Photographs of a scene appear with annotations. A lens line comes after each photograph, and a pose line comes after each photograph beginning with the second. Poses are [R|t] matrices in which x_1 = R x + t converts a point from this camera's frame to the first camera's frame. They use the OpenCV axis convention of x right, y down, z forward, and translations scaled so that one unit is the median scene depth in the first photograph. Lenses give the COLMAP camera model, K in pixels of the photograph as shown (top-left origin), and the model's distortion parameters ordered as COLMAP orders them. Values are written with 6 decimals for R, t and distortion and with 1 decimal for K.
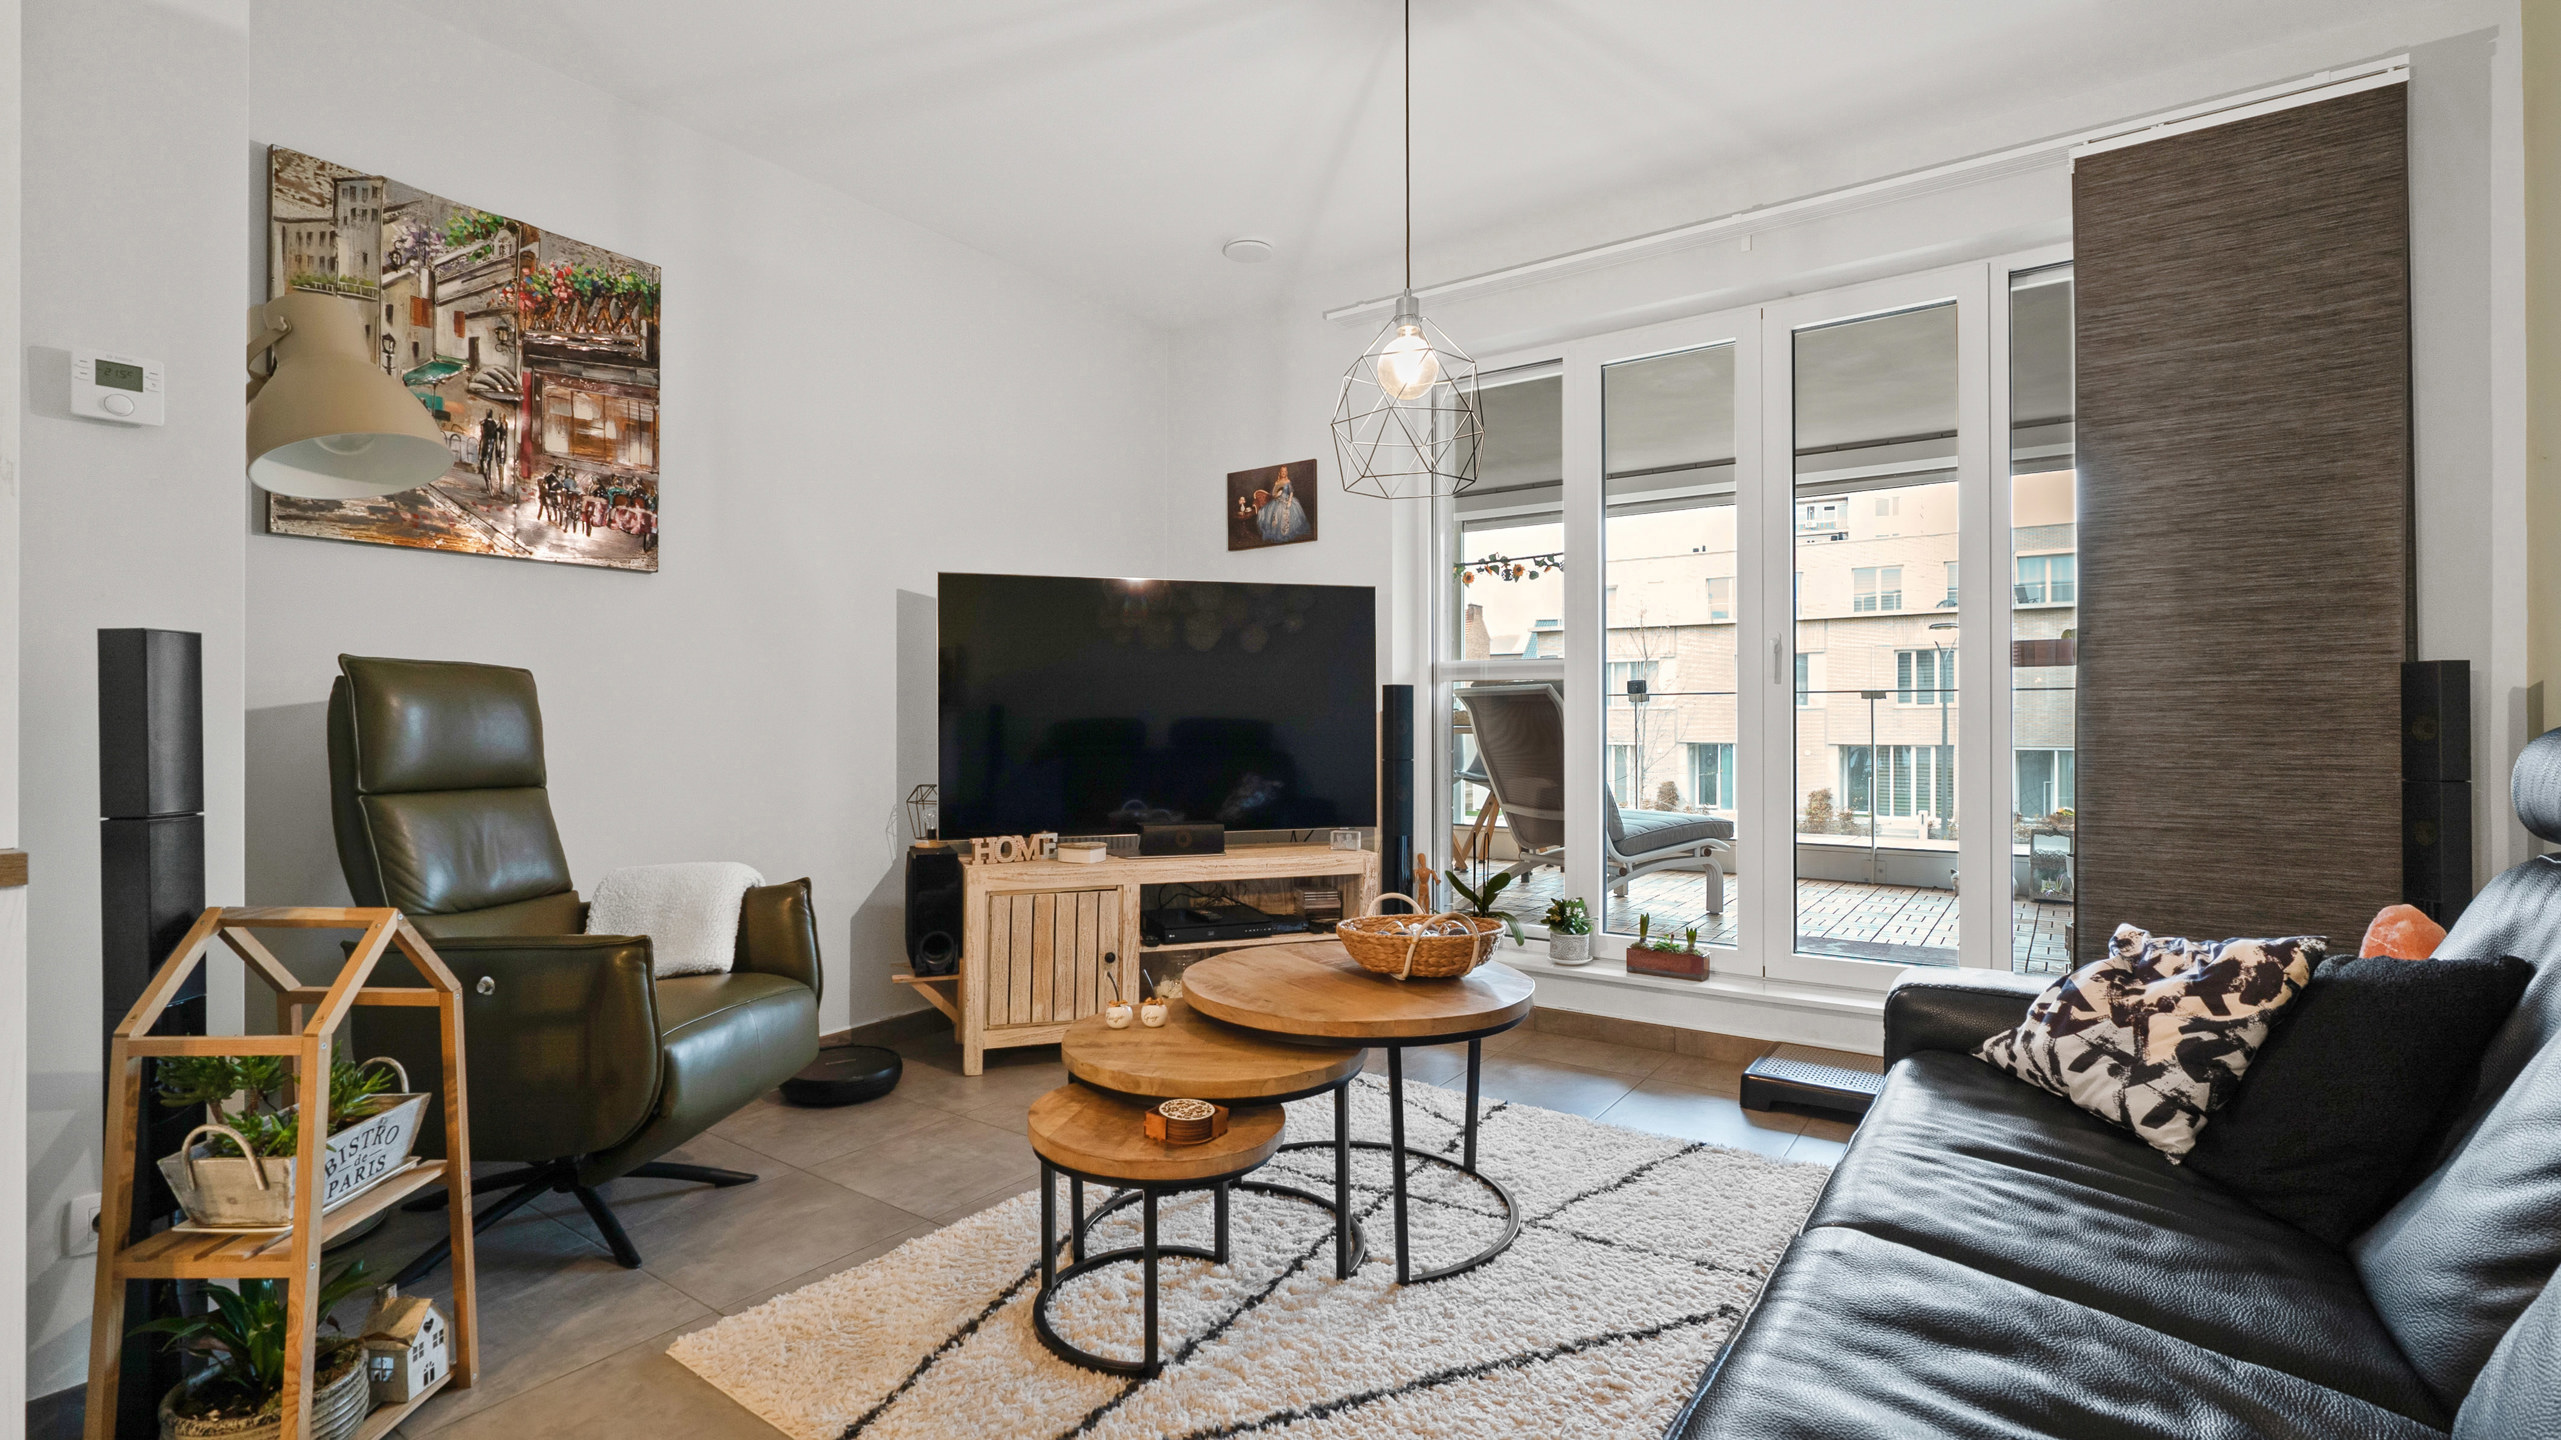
lens RADIAL K [[1143.8, 0, 1277.9], [0, 1143.8, 714.7], [0, 0, 1]] dist [-0.000032, 0.001160]
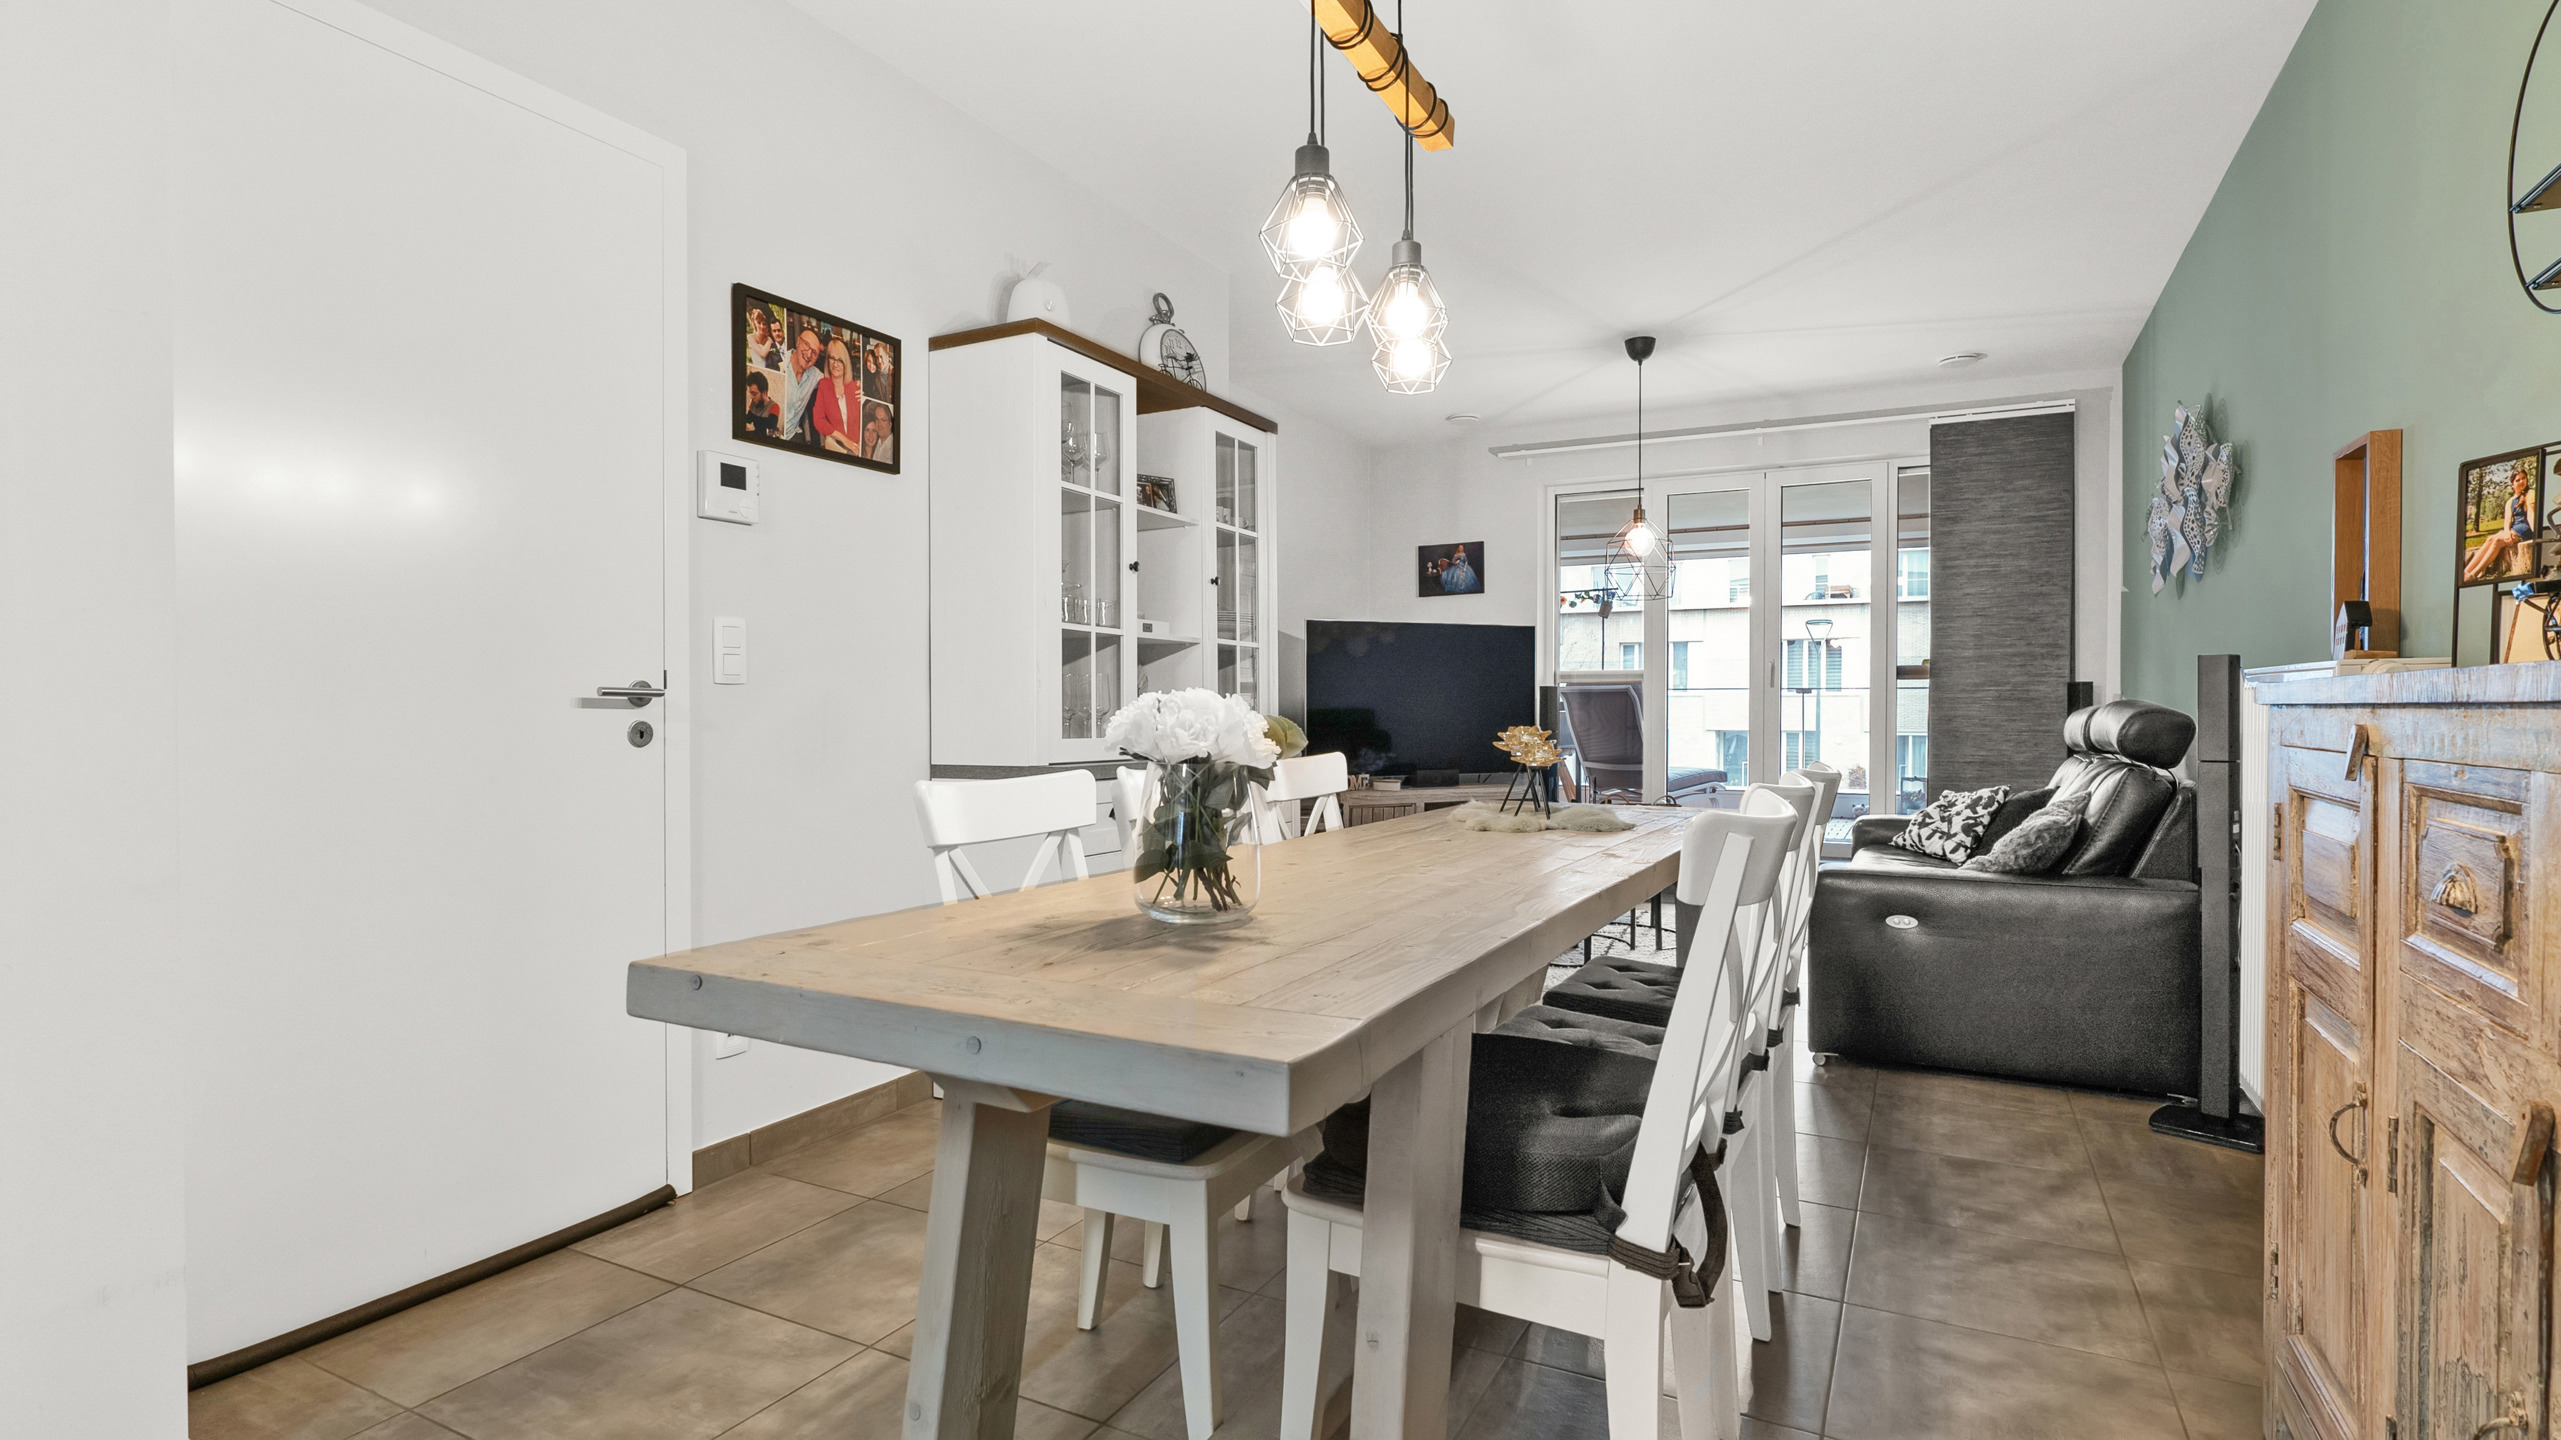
lens RADIAL K [[1241.6, 0, 1280.5], [0, 1241.6, 720.0], [0, 0, 1]] dist [-0.001137, -0.000342]
pose [[0.991748, -0.000220, 0.128199, -0.726794], [-0.001895, 0.999864, 0.016375, -0.008299], [-0.128185, -0.016483, 0.991613, -1.038912]]
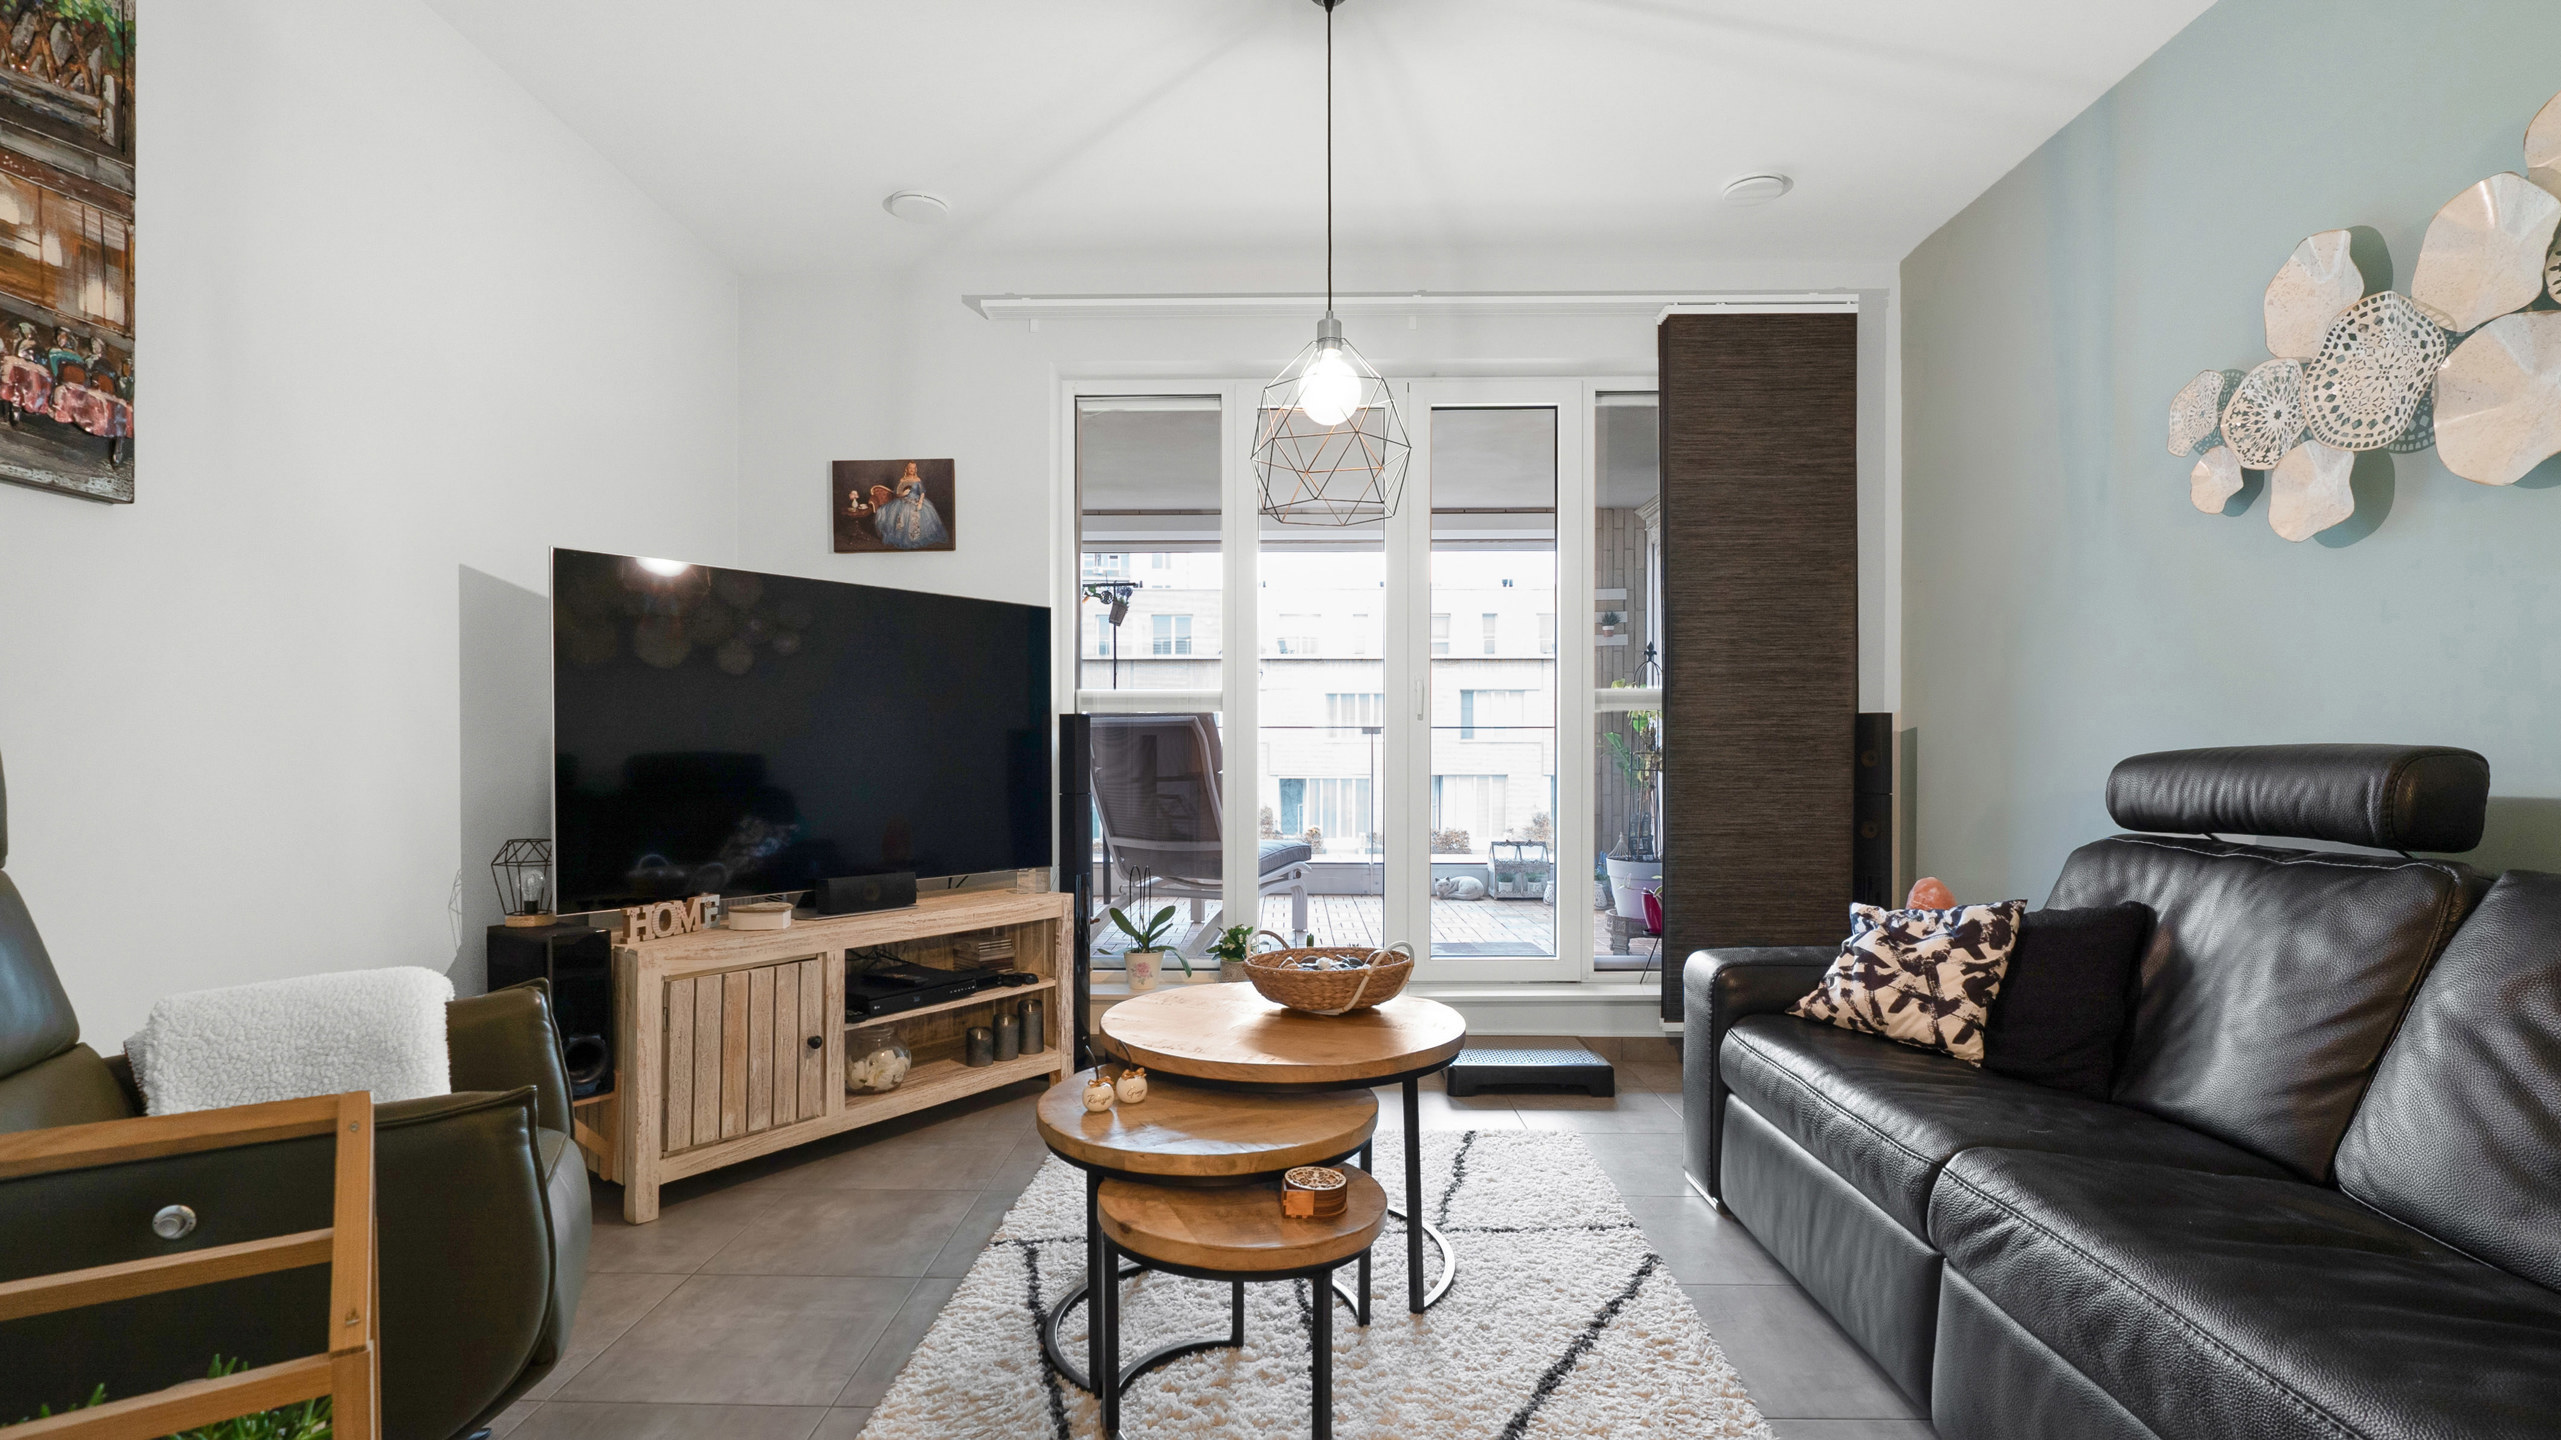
lens RADIAL K [[1158.2, 0, 1262.5], [0, 1158.2, 761.4], [0, 0, 1]] dist [-0.003754, 0.003948]
pose [[0.833107, -0.002384, 0.553107, -0.418449], [-0.004410, 0.999930, 0.010951, 0.002547], [-0.553095, -0.011562, 0.833038, 0.173310]]
